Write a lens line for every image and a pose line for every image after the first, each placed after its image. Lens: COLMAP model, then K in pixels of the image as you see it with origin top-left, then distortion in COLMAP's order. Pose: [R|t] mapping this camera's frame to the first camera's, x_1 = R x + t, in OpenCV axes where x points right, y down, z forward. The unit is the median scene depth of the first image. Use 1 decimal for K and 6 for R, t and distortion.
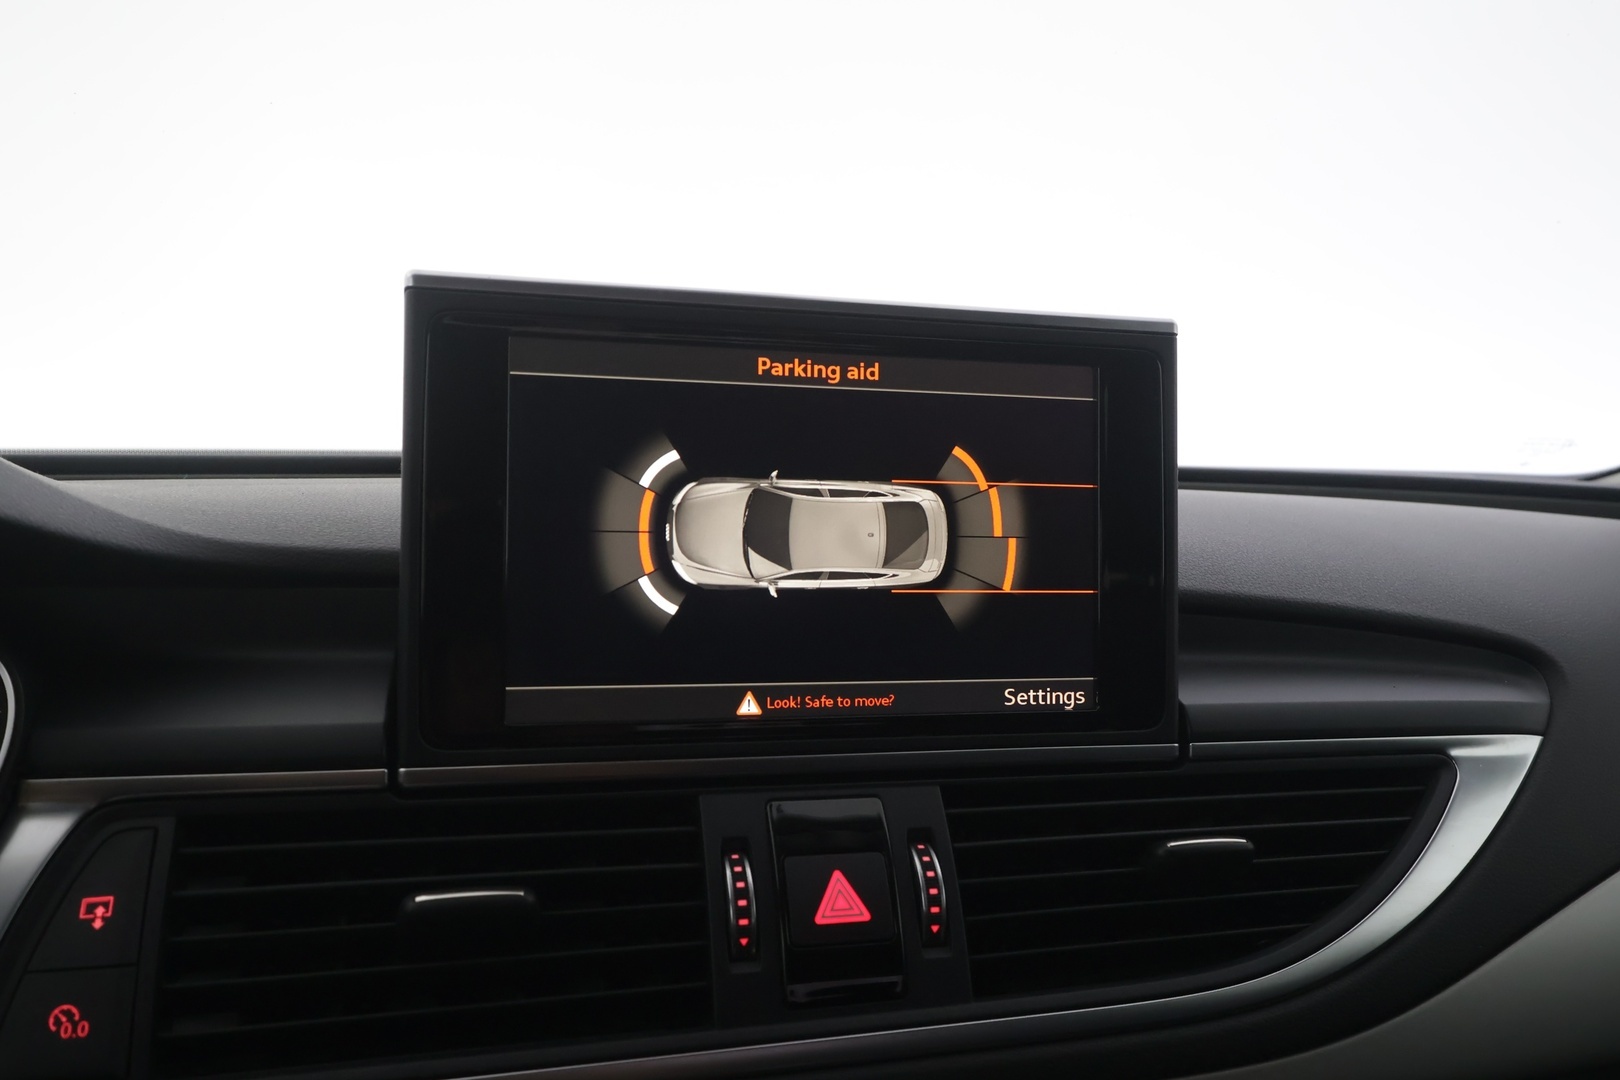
lens RADIAL K [[1271.5, 0, 812.8], [0, 1271.5, 545.4], [0, 0, 1]] dist [-0.002301, 0.009871]
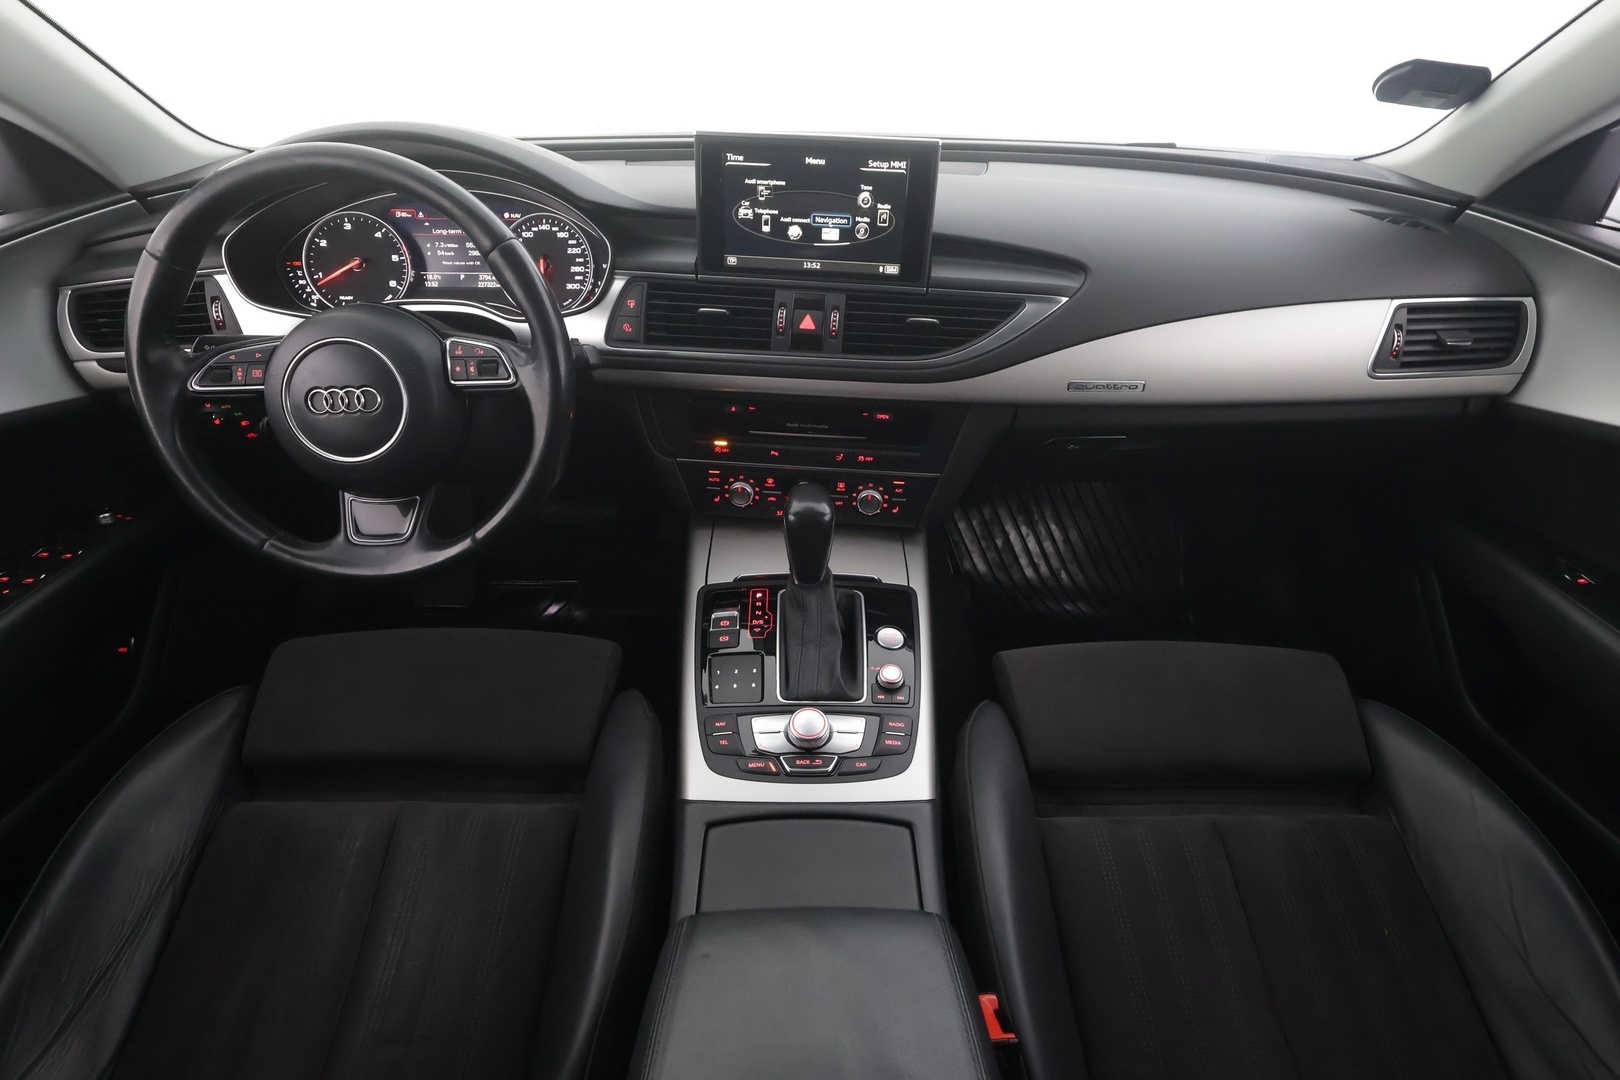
lens RADIAL K [[805.1, 0, 812.6], [0, 805.1, 542.9], [0, 0, 1]] dist [-0.003288, 0.002705]
pose [[0.932242, 0.196571, -0.303784, 0.858967], [-0.022273, 0.869147, 0.494053, -0.317738], [0.361149, -0.453811, 0.814633, -1.177226]]
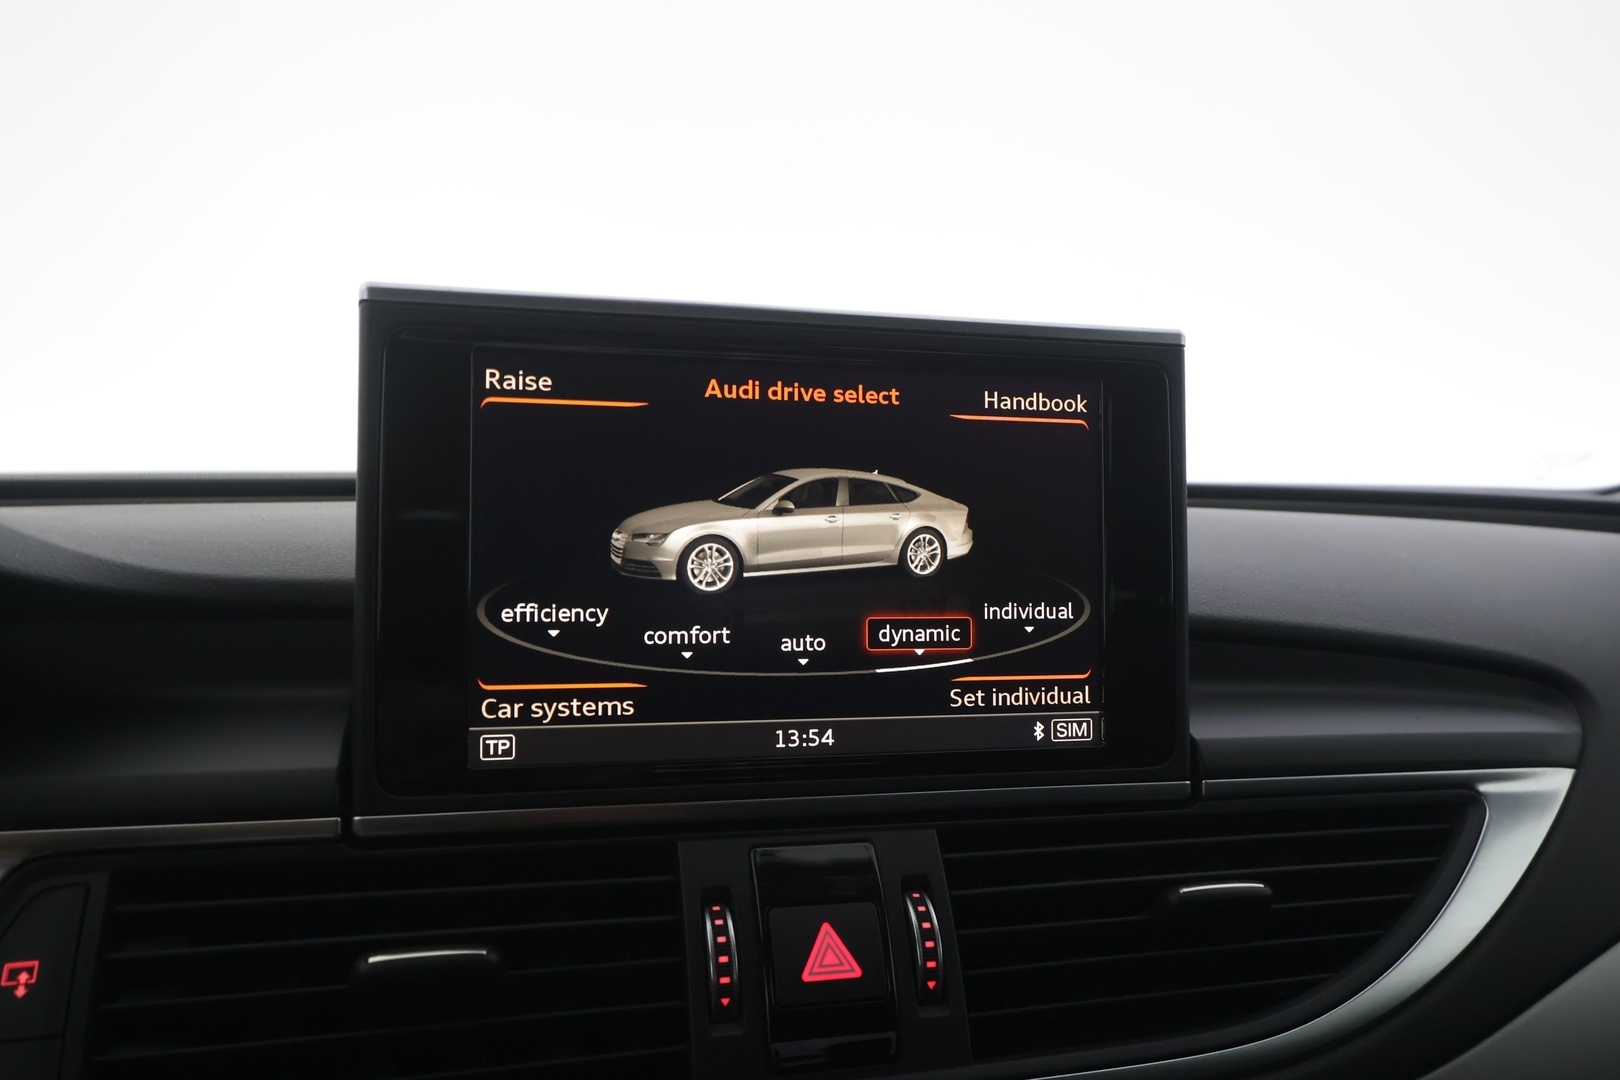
lens RADIAL K [[1271.5, 0, 814.4], [0, 1271.5, 545.2], [0, 0, 1]] dist [-0.002301, 0.009871]
pose [[0.999984, -0.005491, -0.001633, 0.013758], [0.005474, 0.999932, -0.010276, -0.011233], [0.001690, 0.010267, 0.999946, 0.065200]]
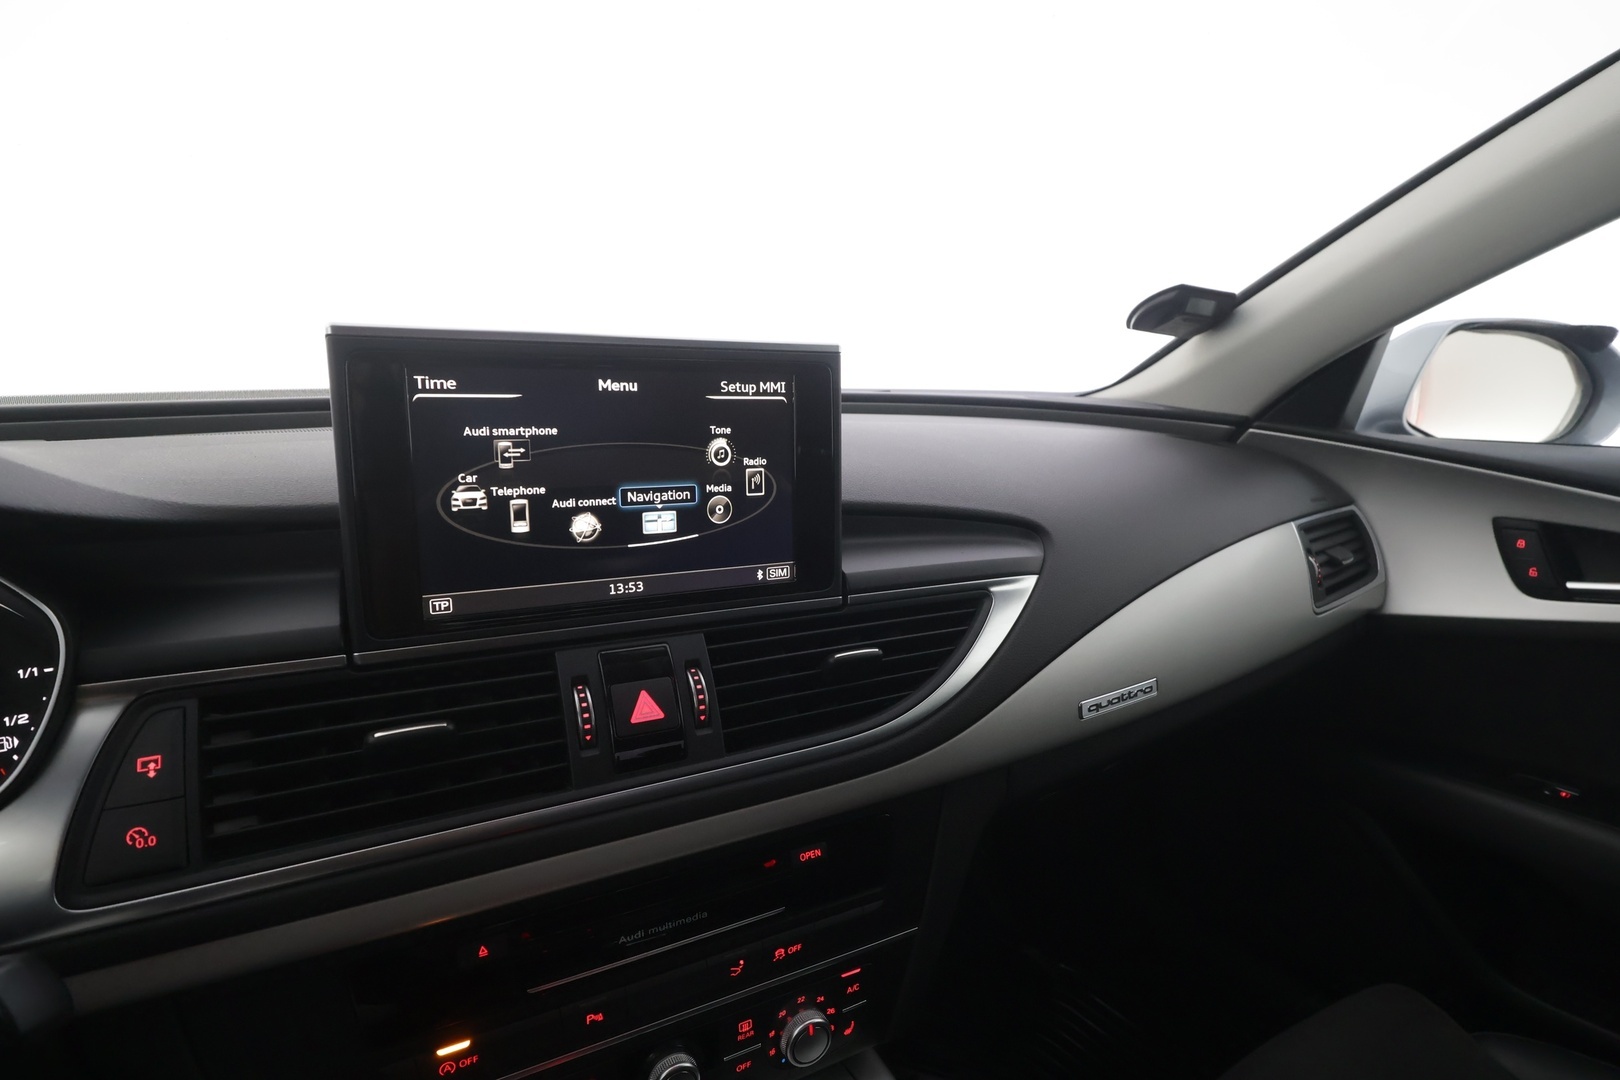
lens RADIAL K [[848.3, 0, 816.1], [0, 848.3, 539.6], [0, 0, 1]] dist [0.000209, -0.000821]
pose [[0.974864, -0.043926, 0.218429, 0.005754], [0.008162, 0.986756, 0.162007, -0.119929], [-0.222652, -0.156152, 0.962311, -0.099497]]
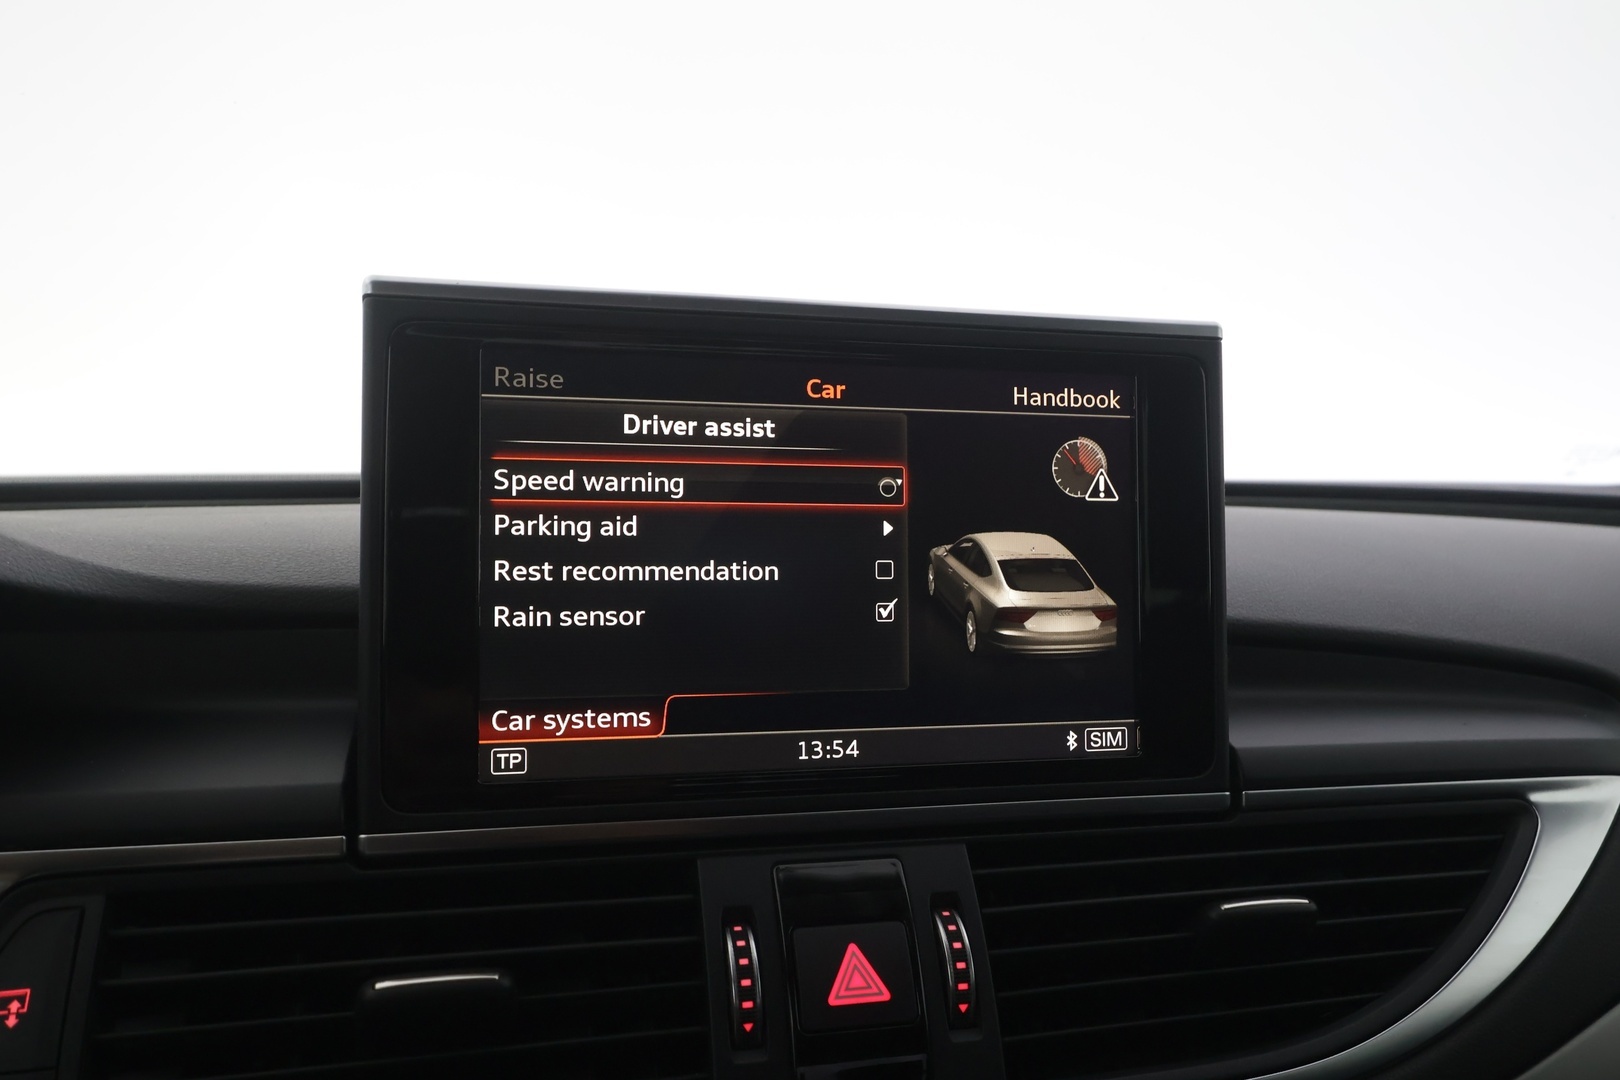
lens RADIAL K [[1271.5, 0, 812.8], [0, 1271.5, 544.4], [0, 0, 1]] dist [-0.002301, 0.009871]
pose [[0.999900, -0.010232, -0.009753, 0.002836], [0.010133, 0.999898, -0.010111, -0.014771], [0.009856, 0.010011, 0.999901, 0.105579]]
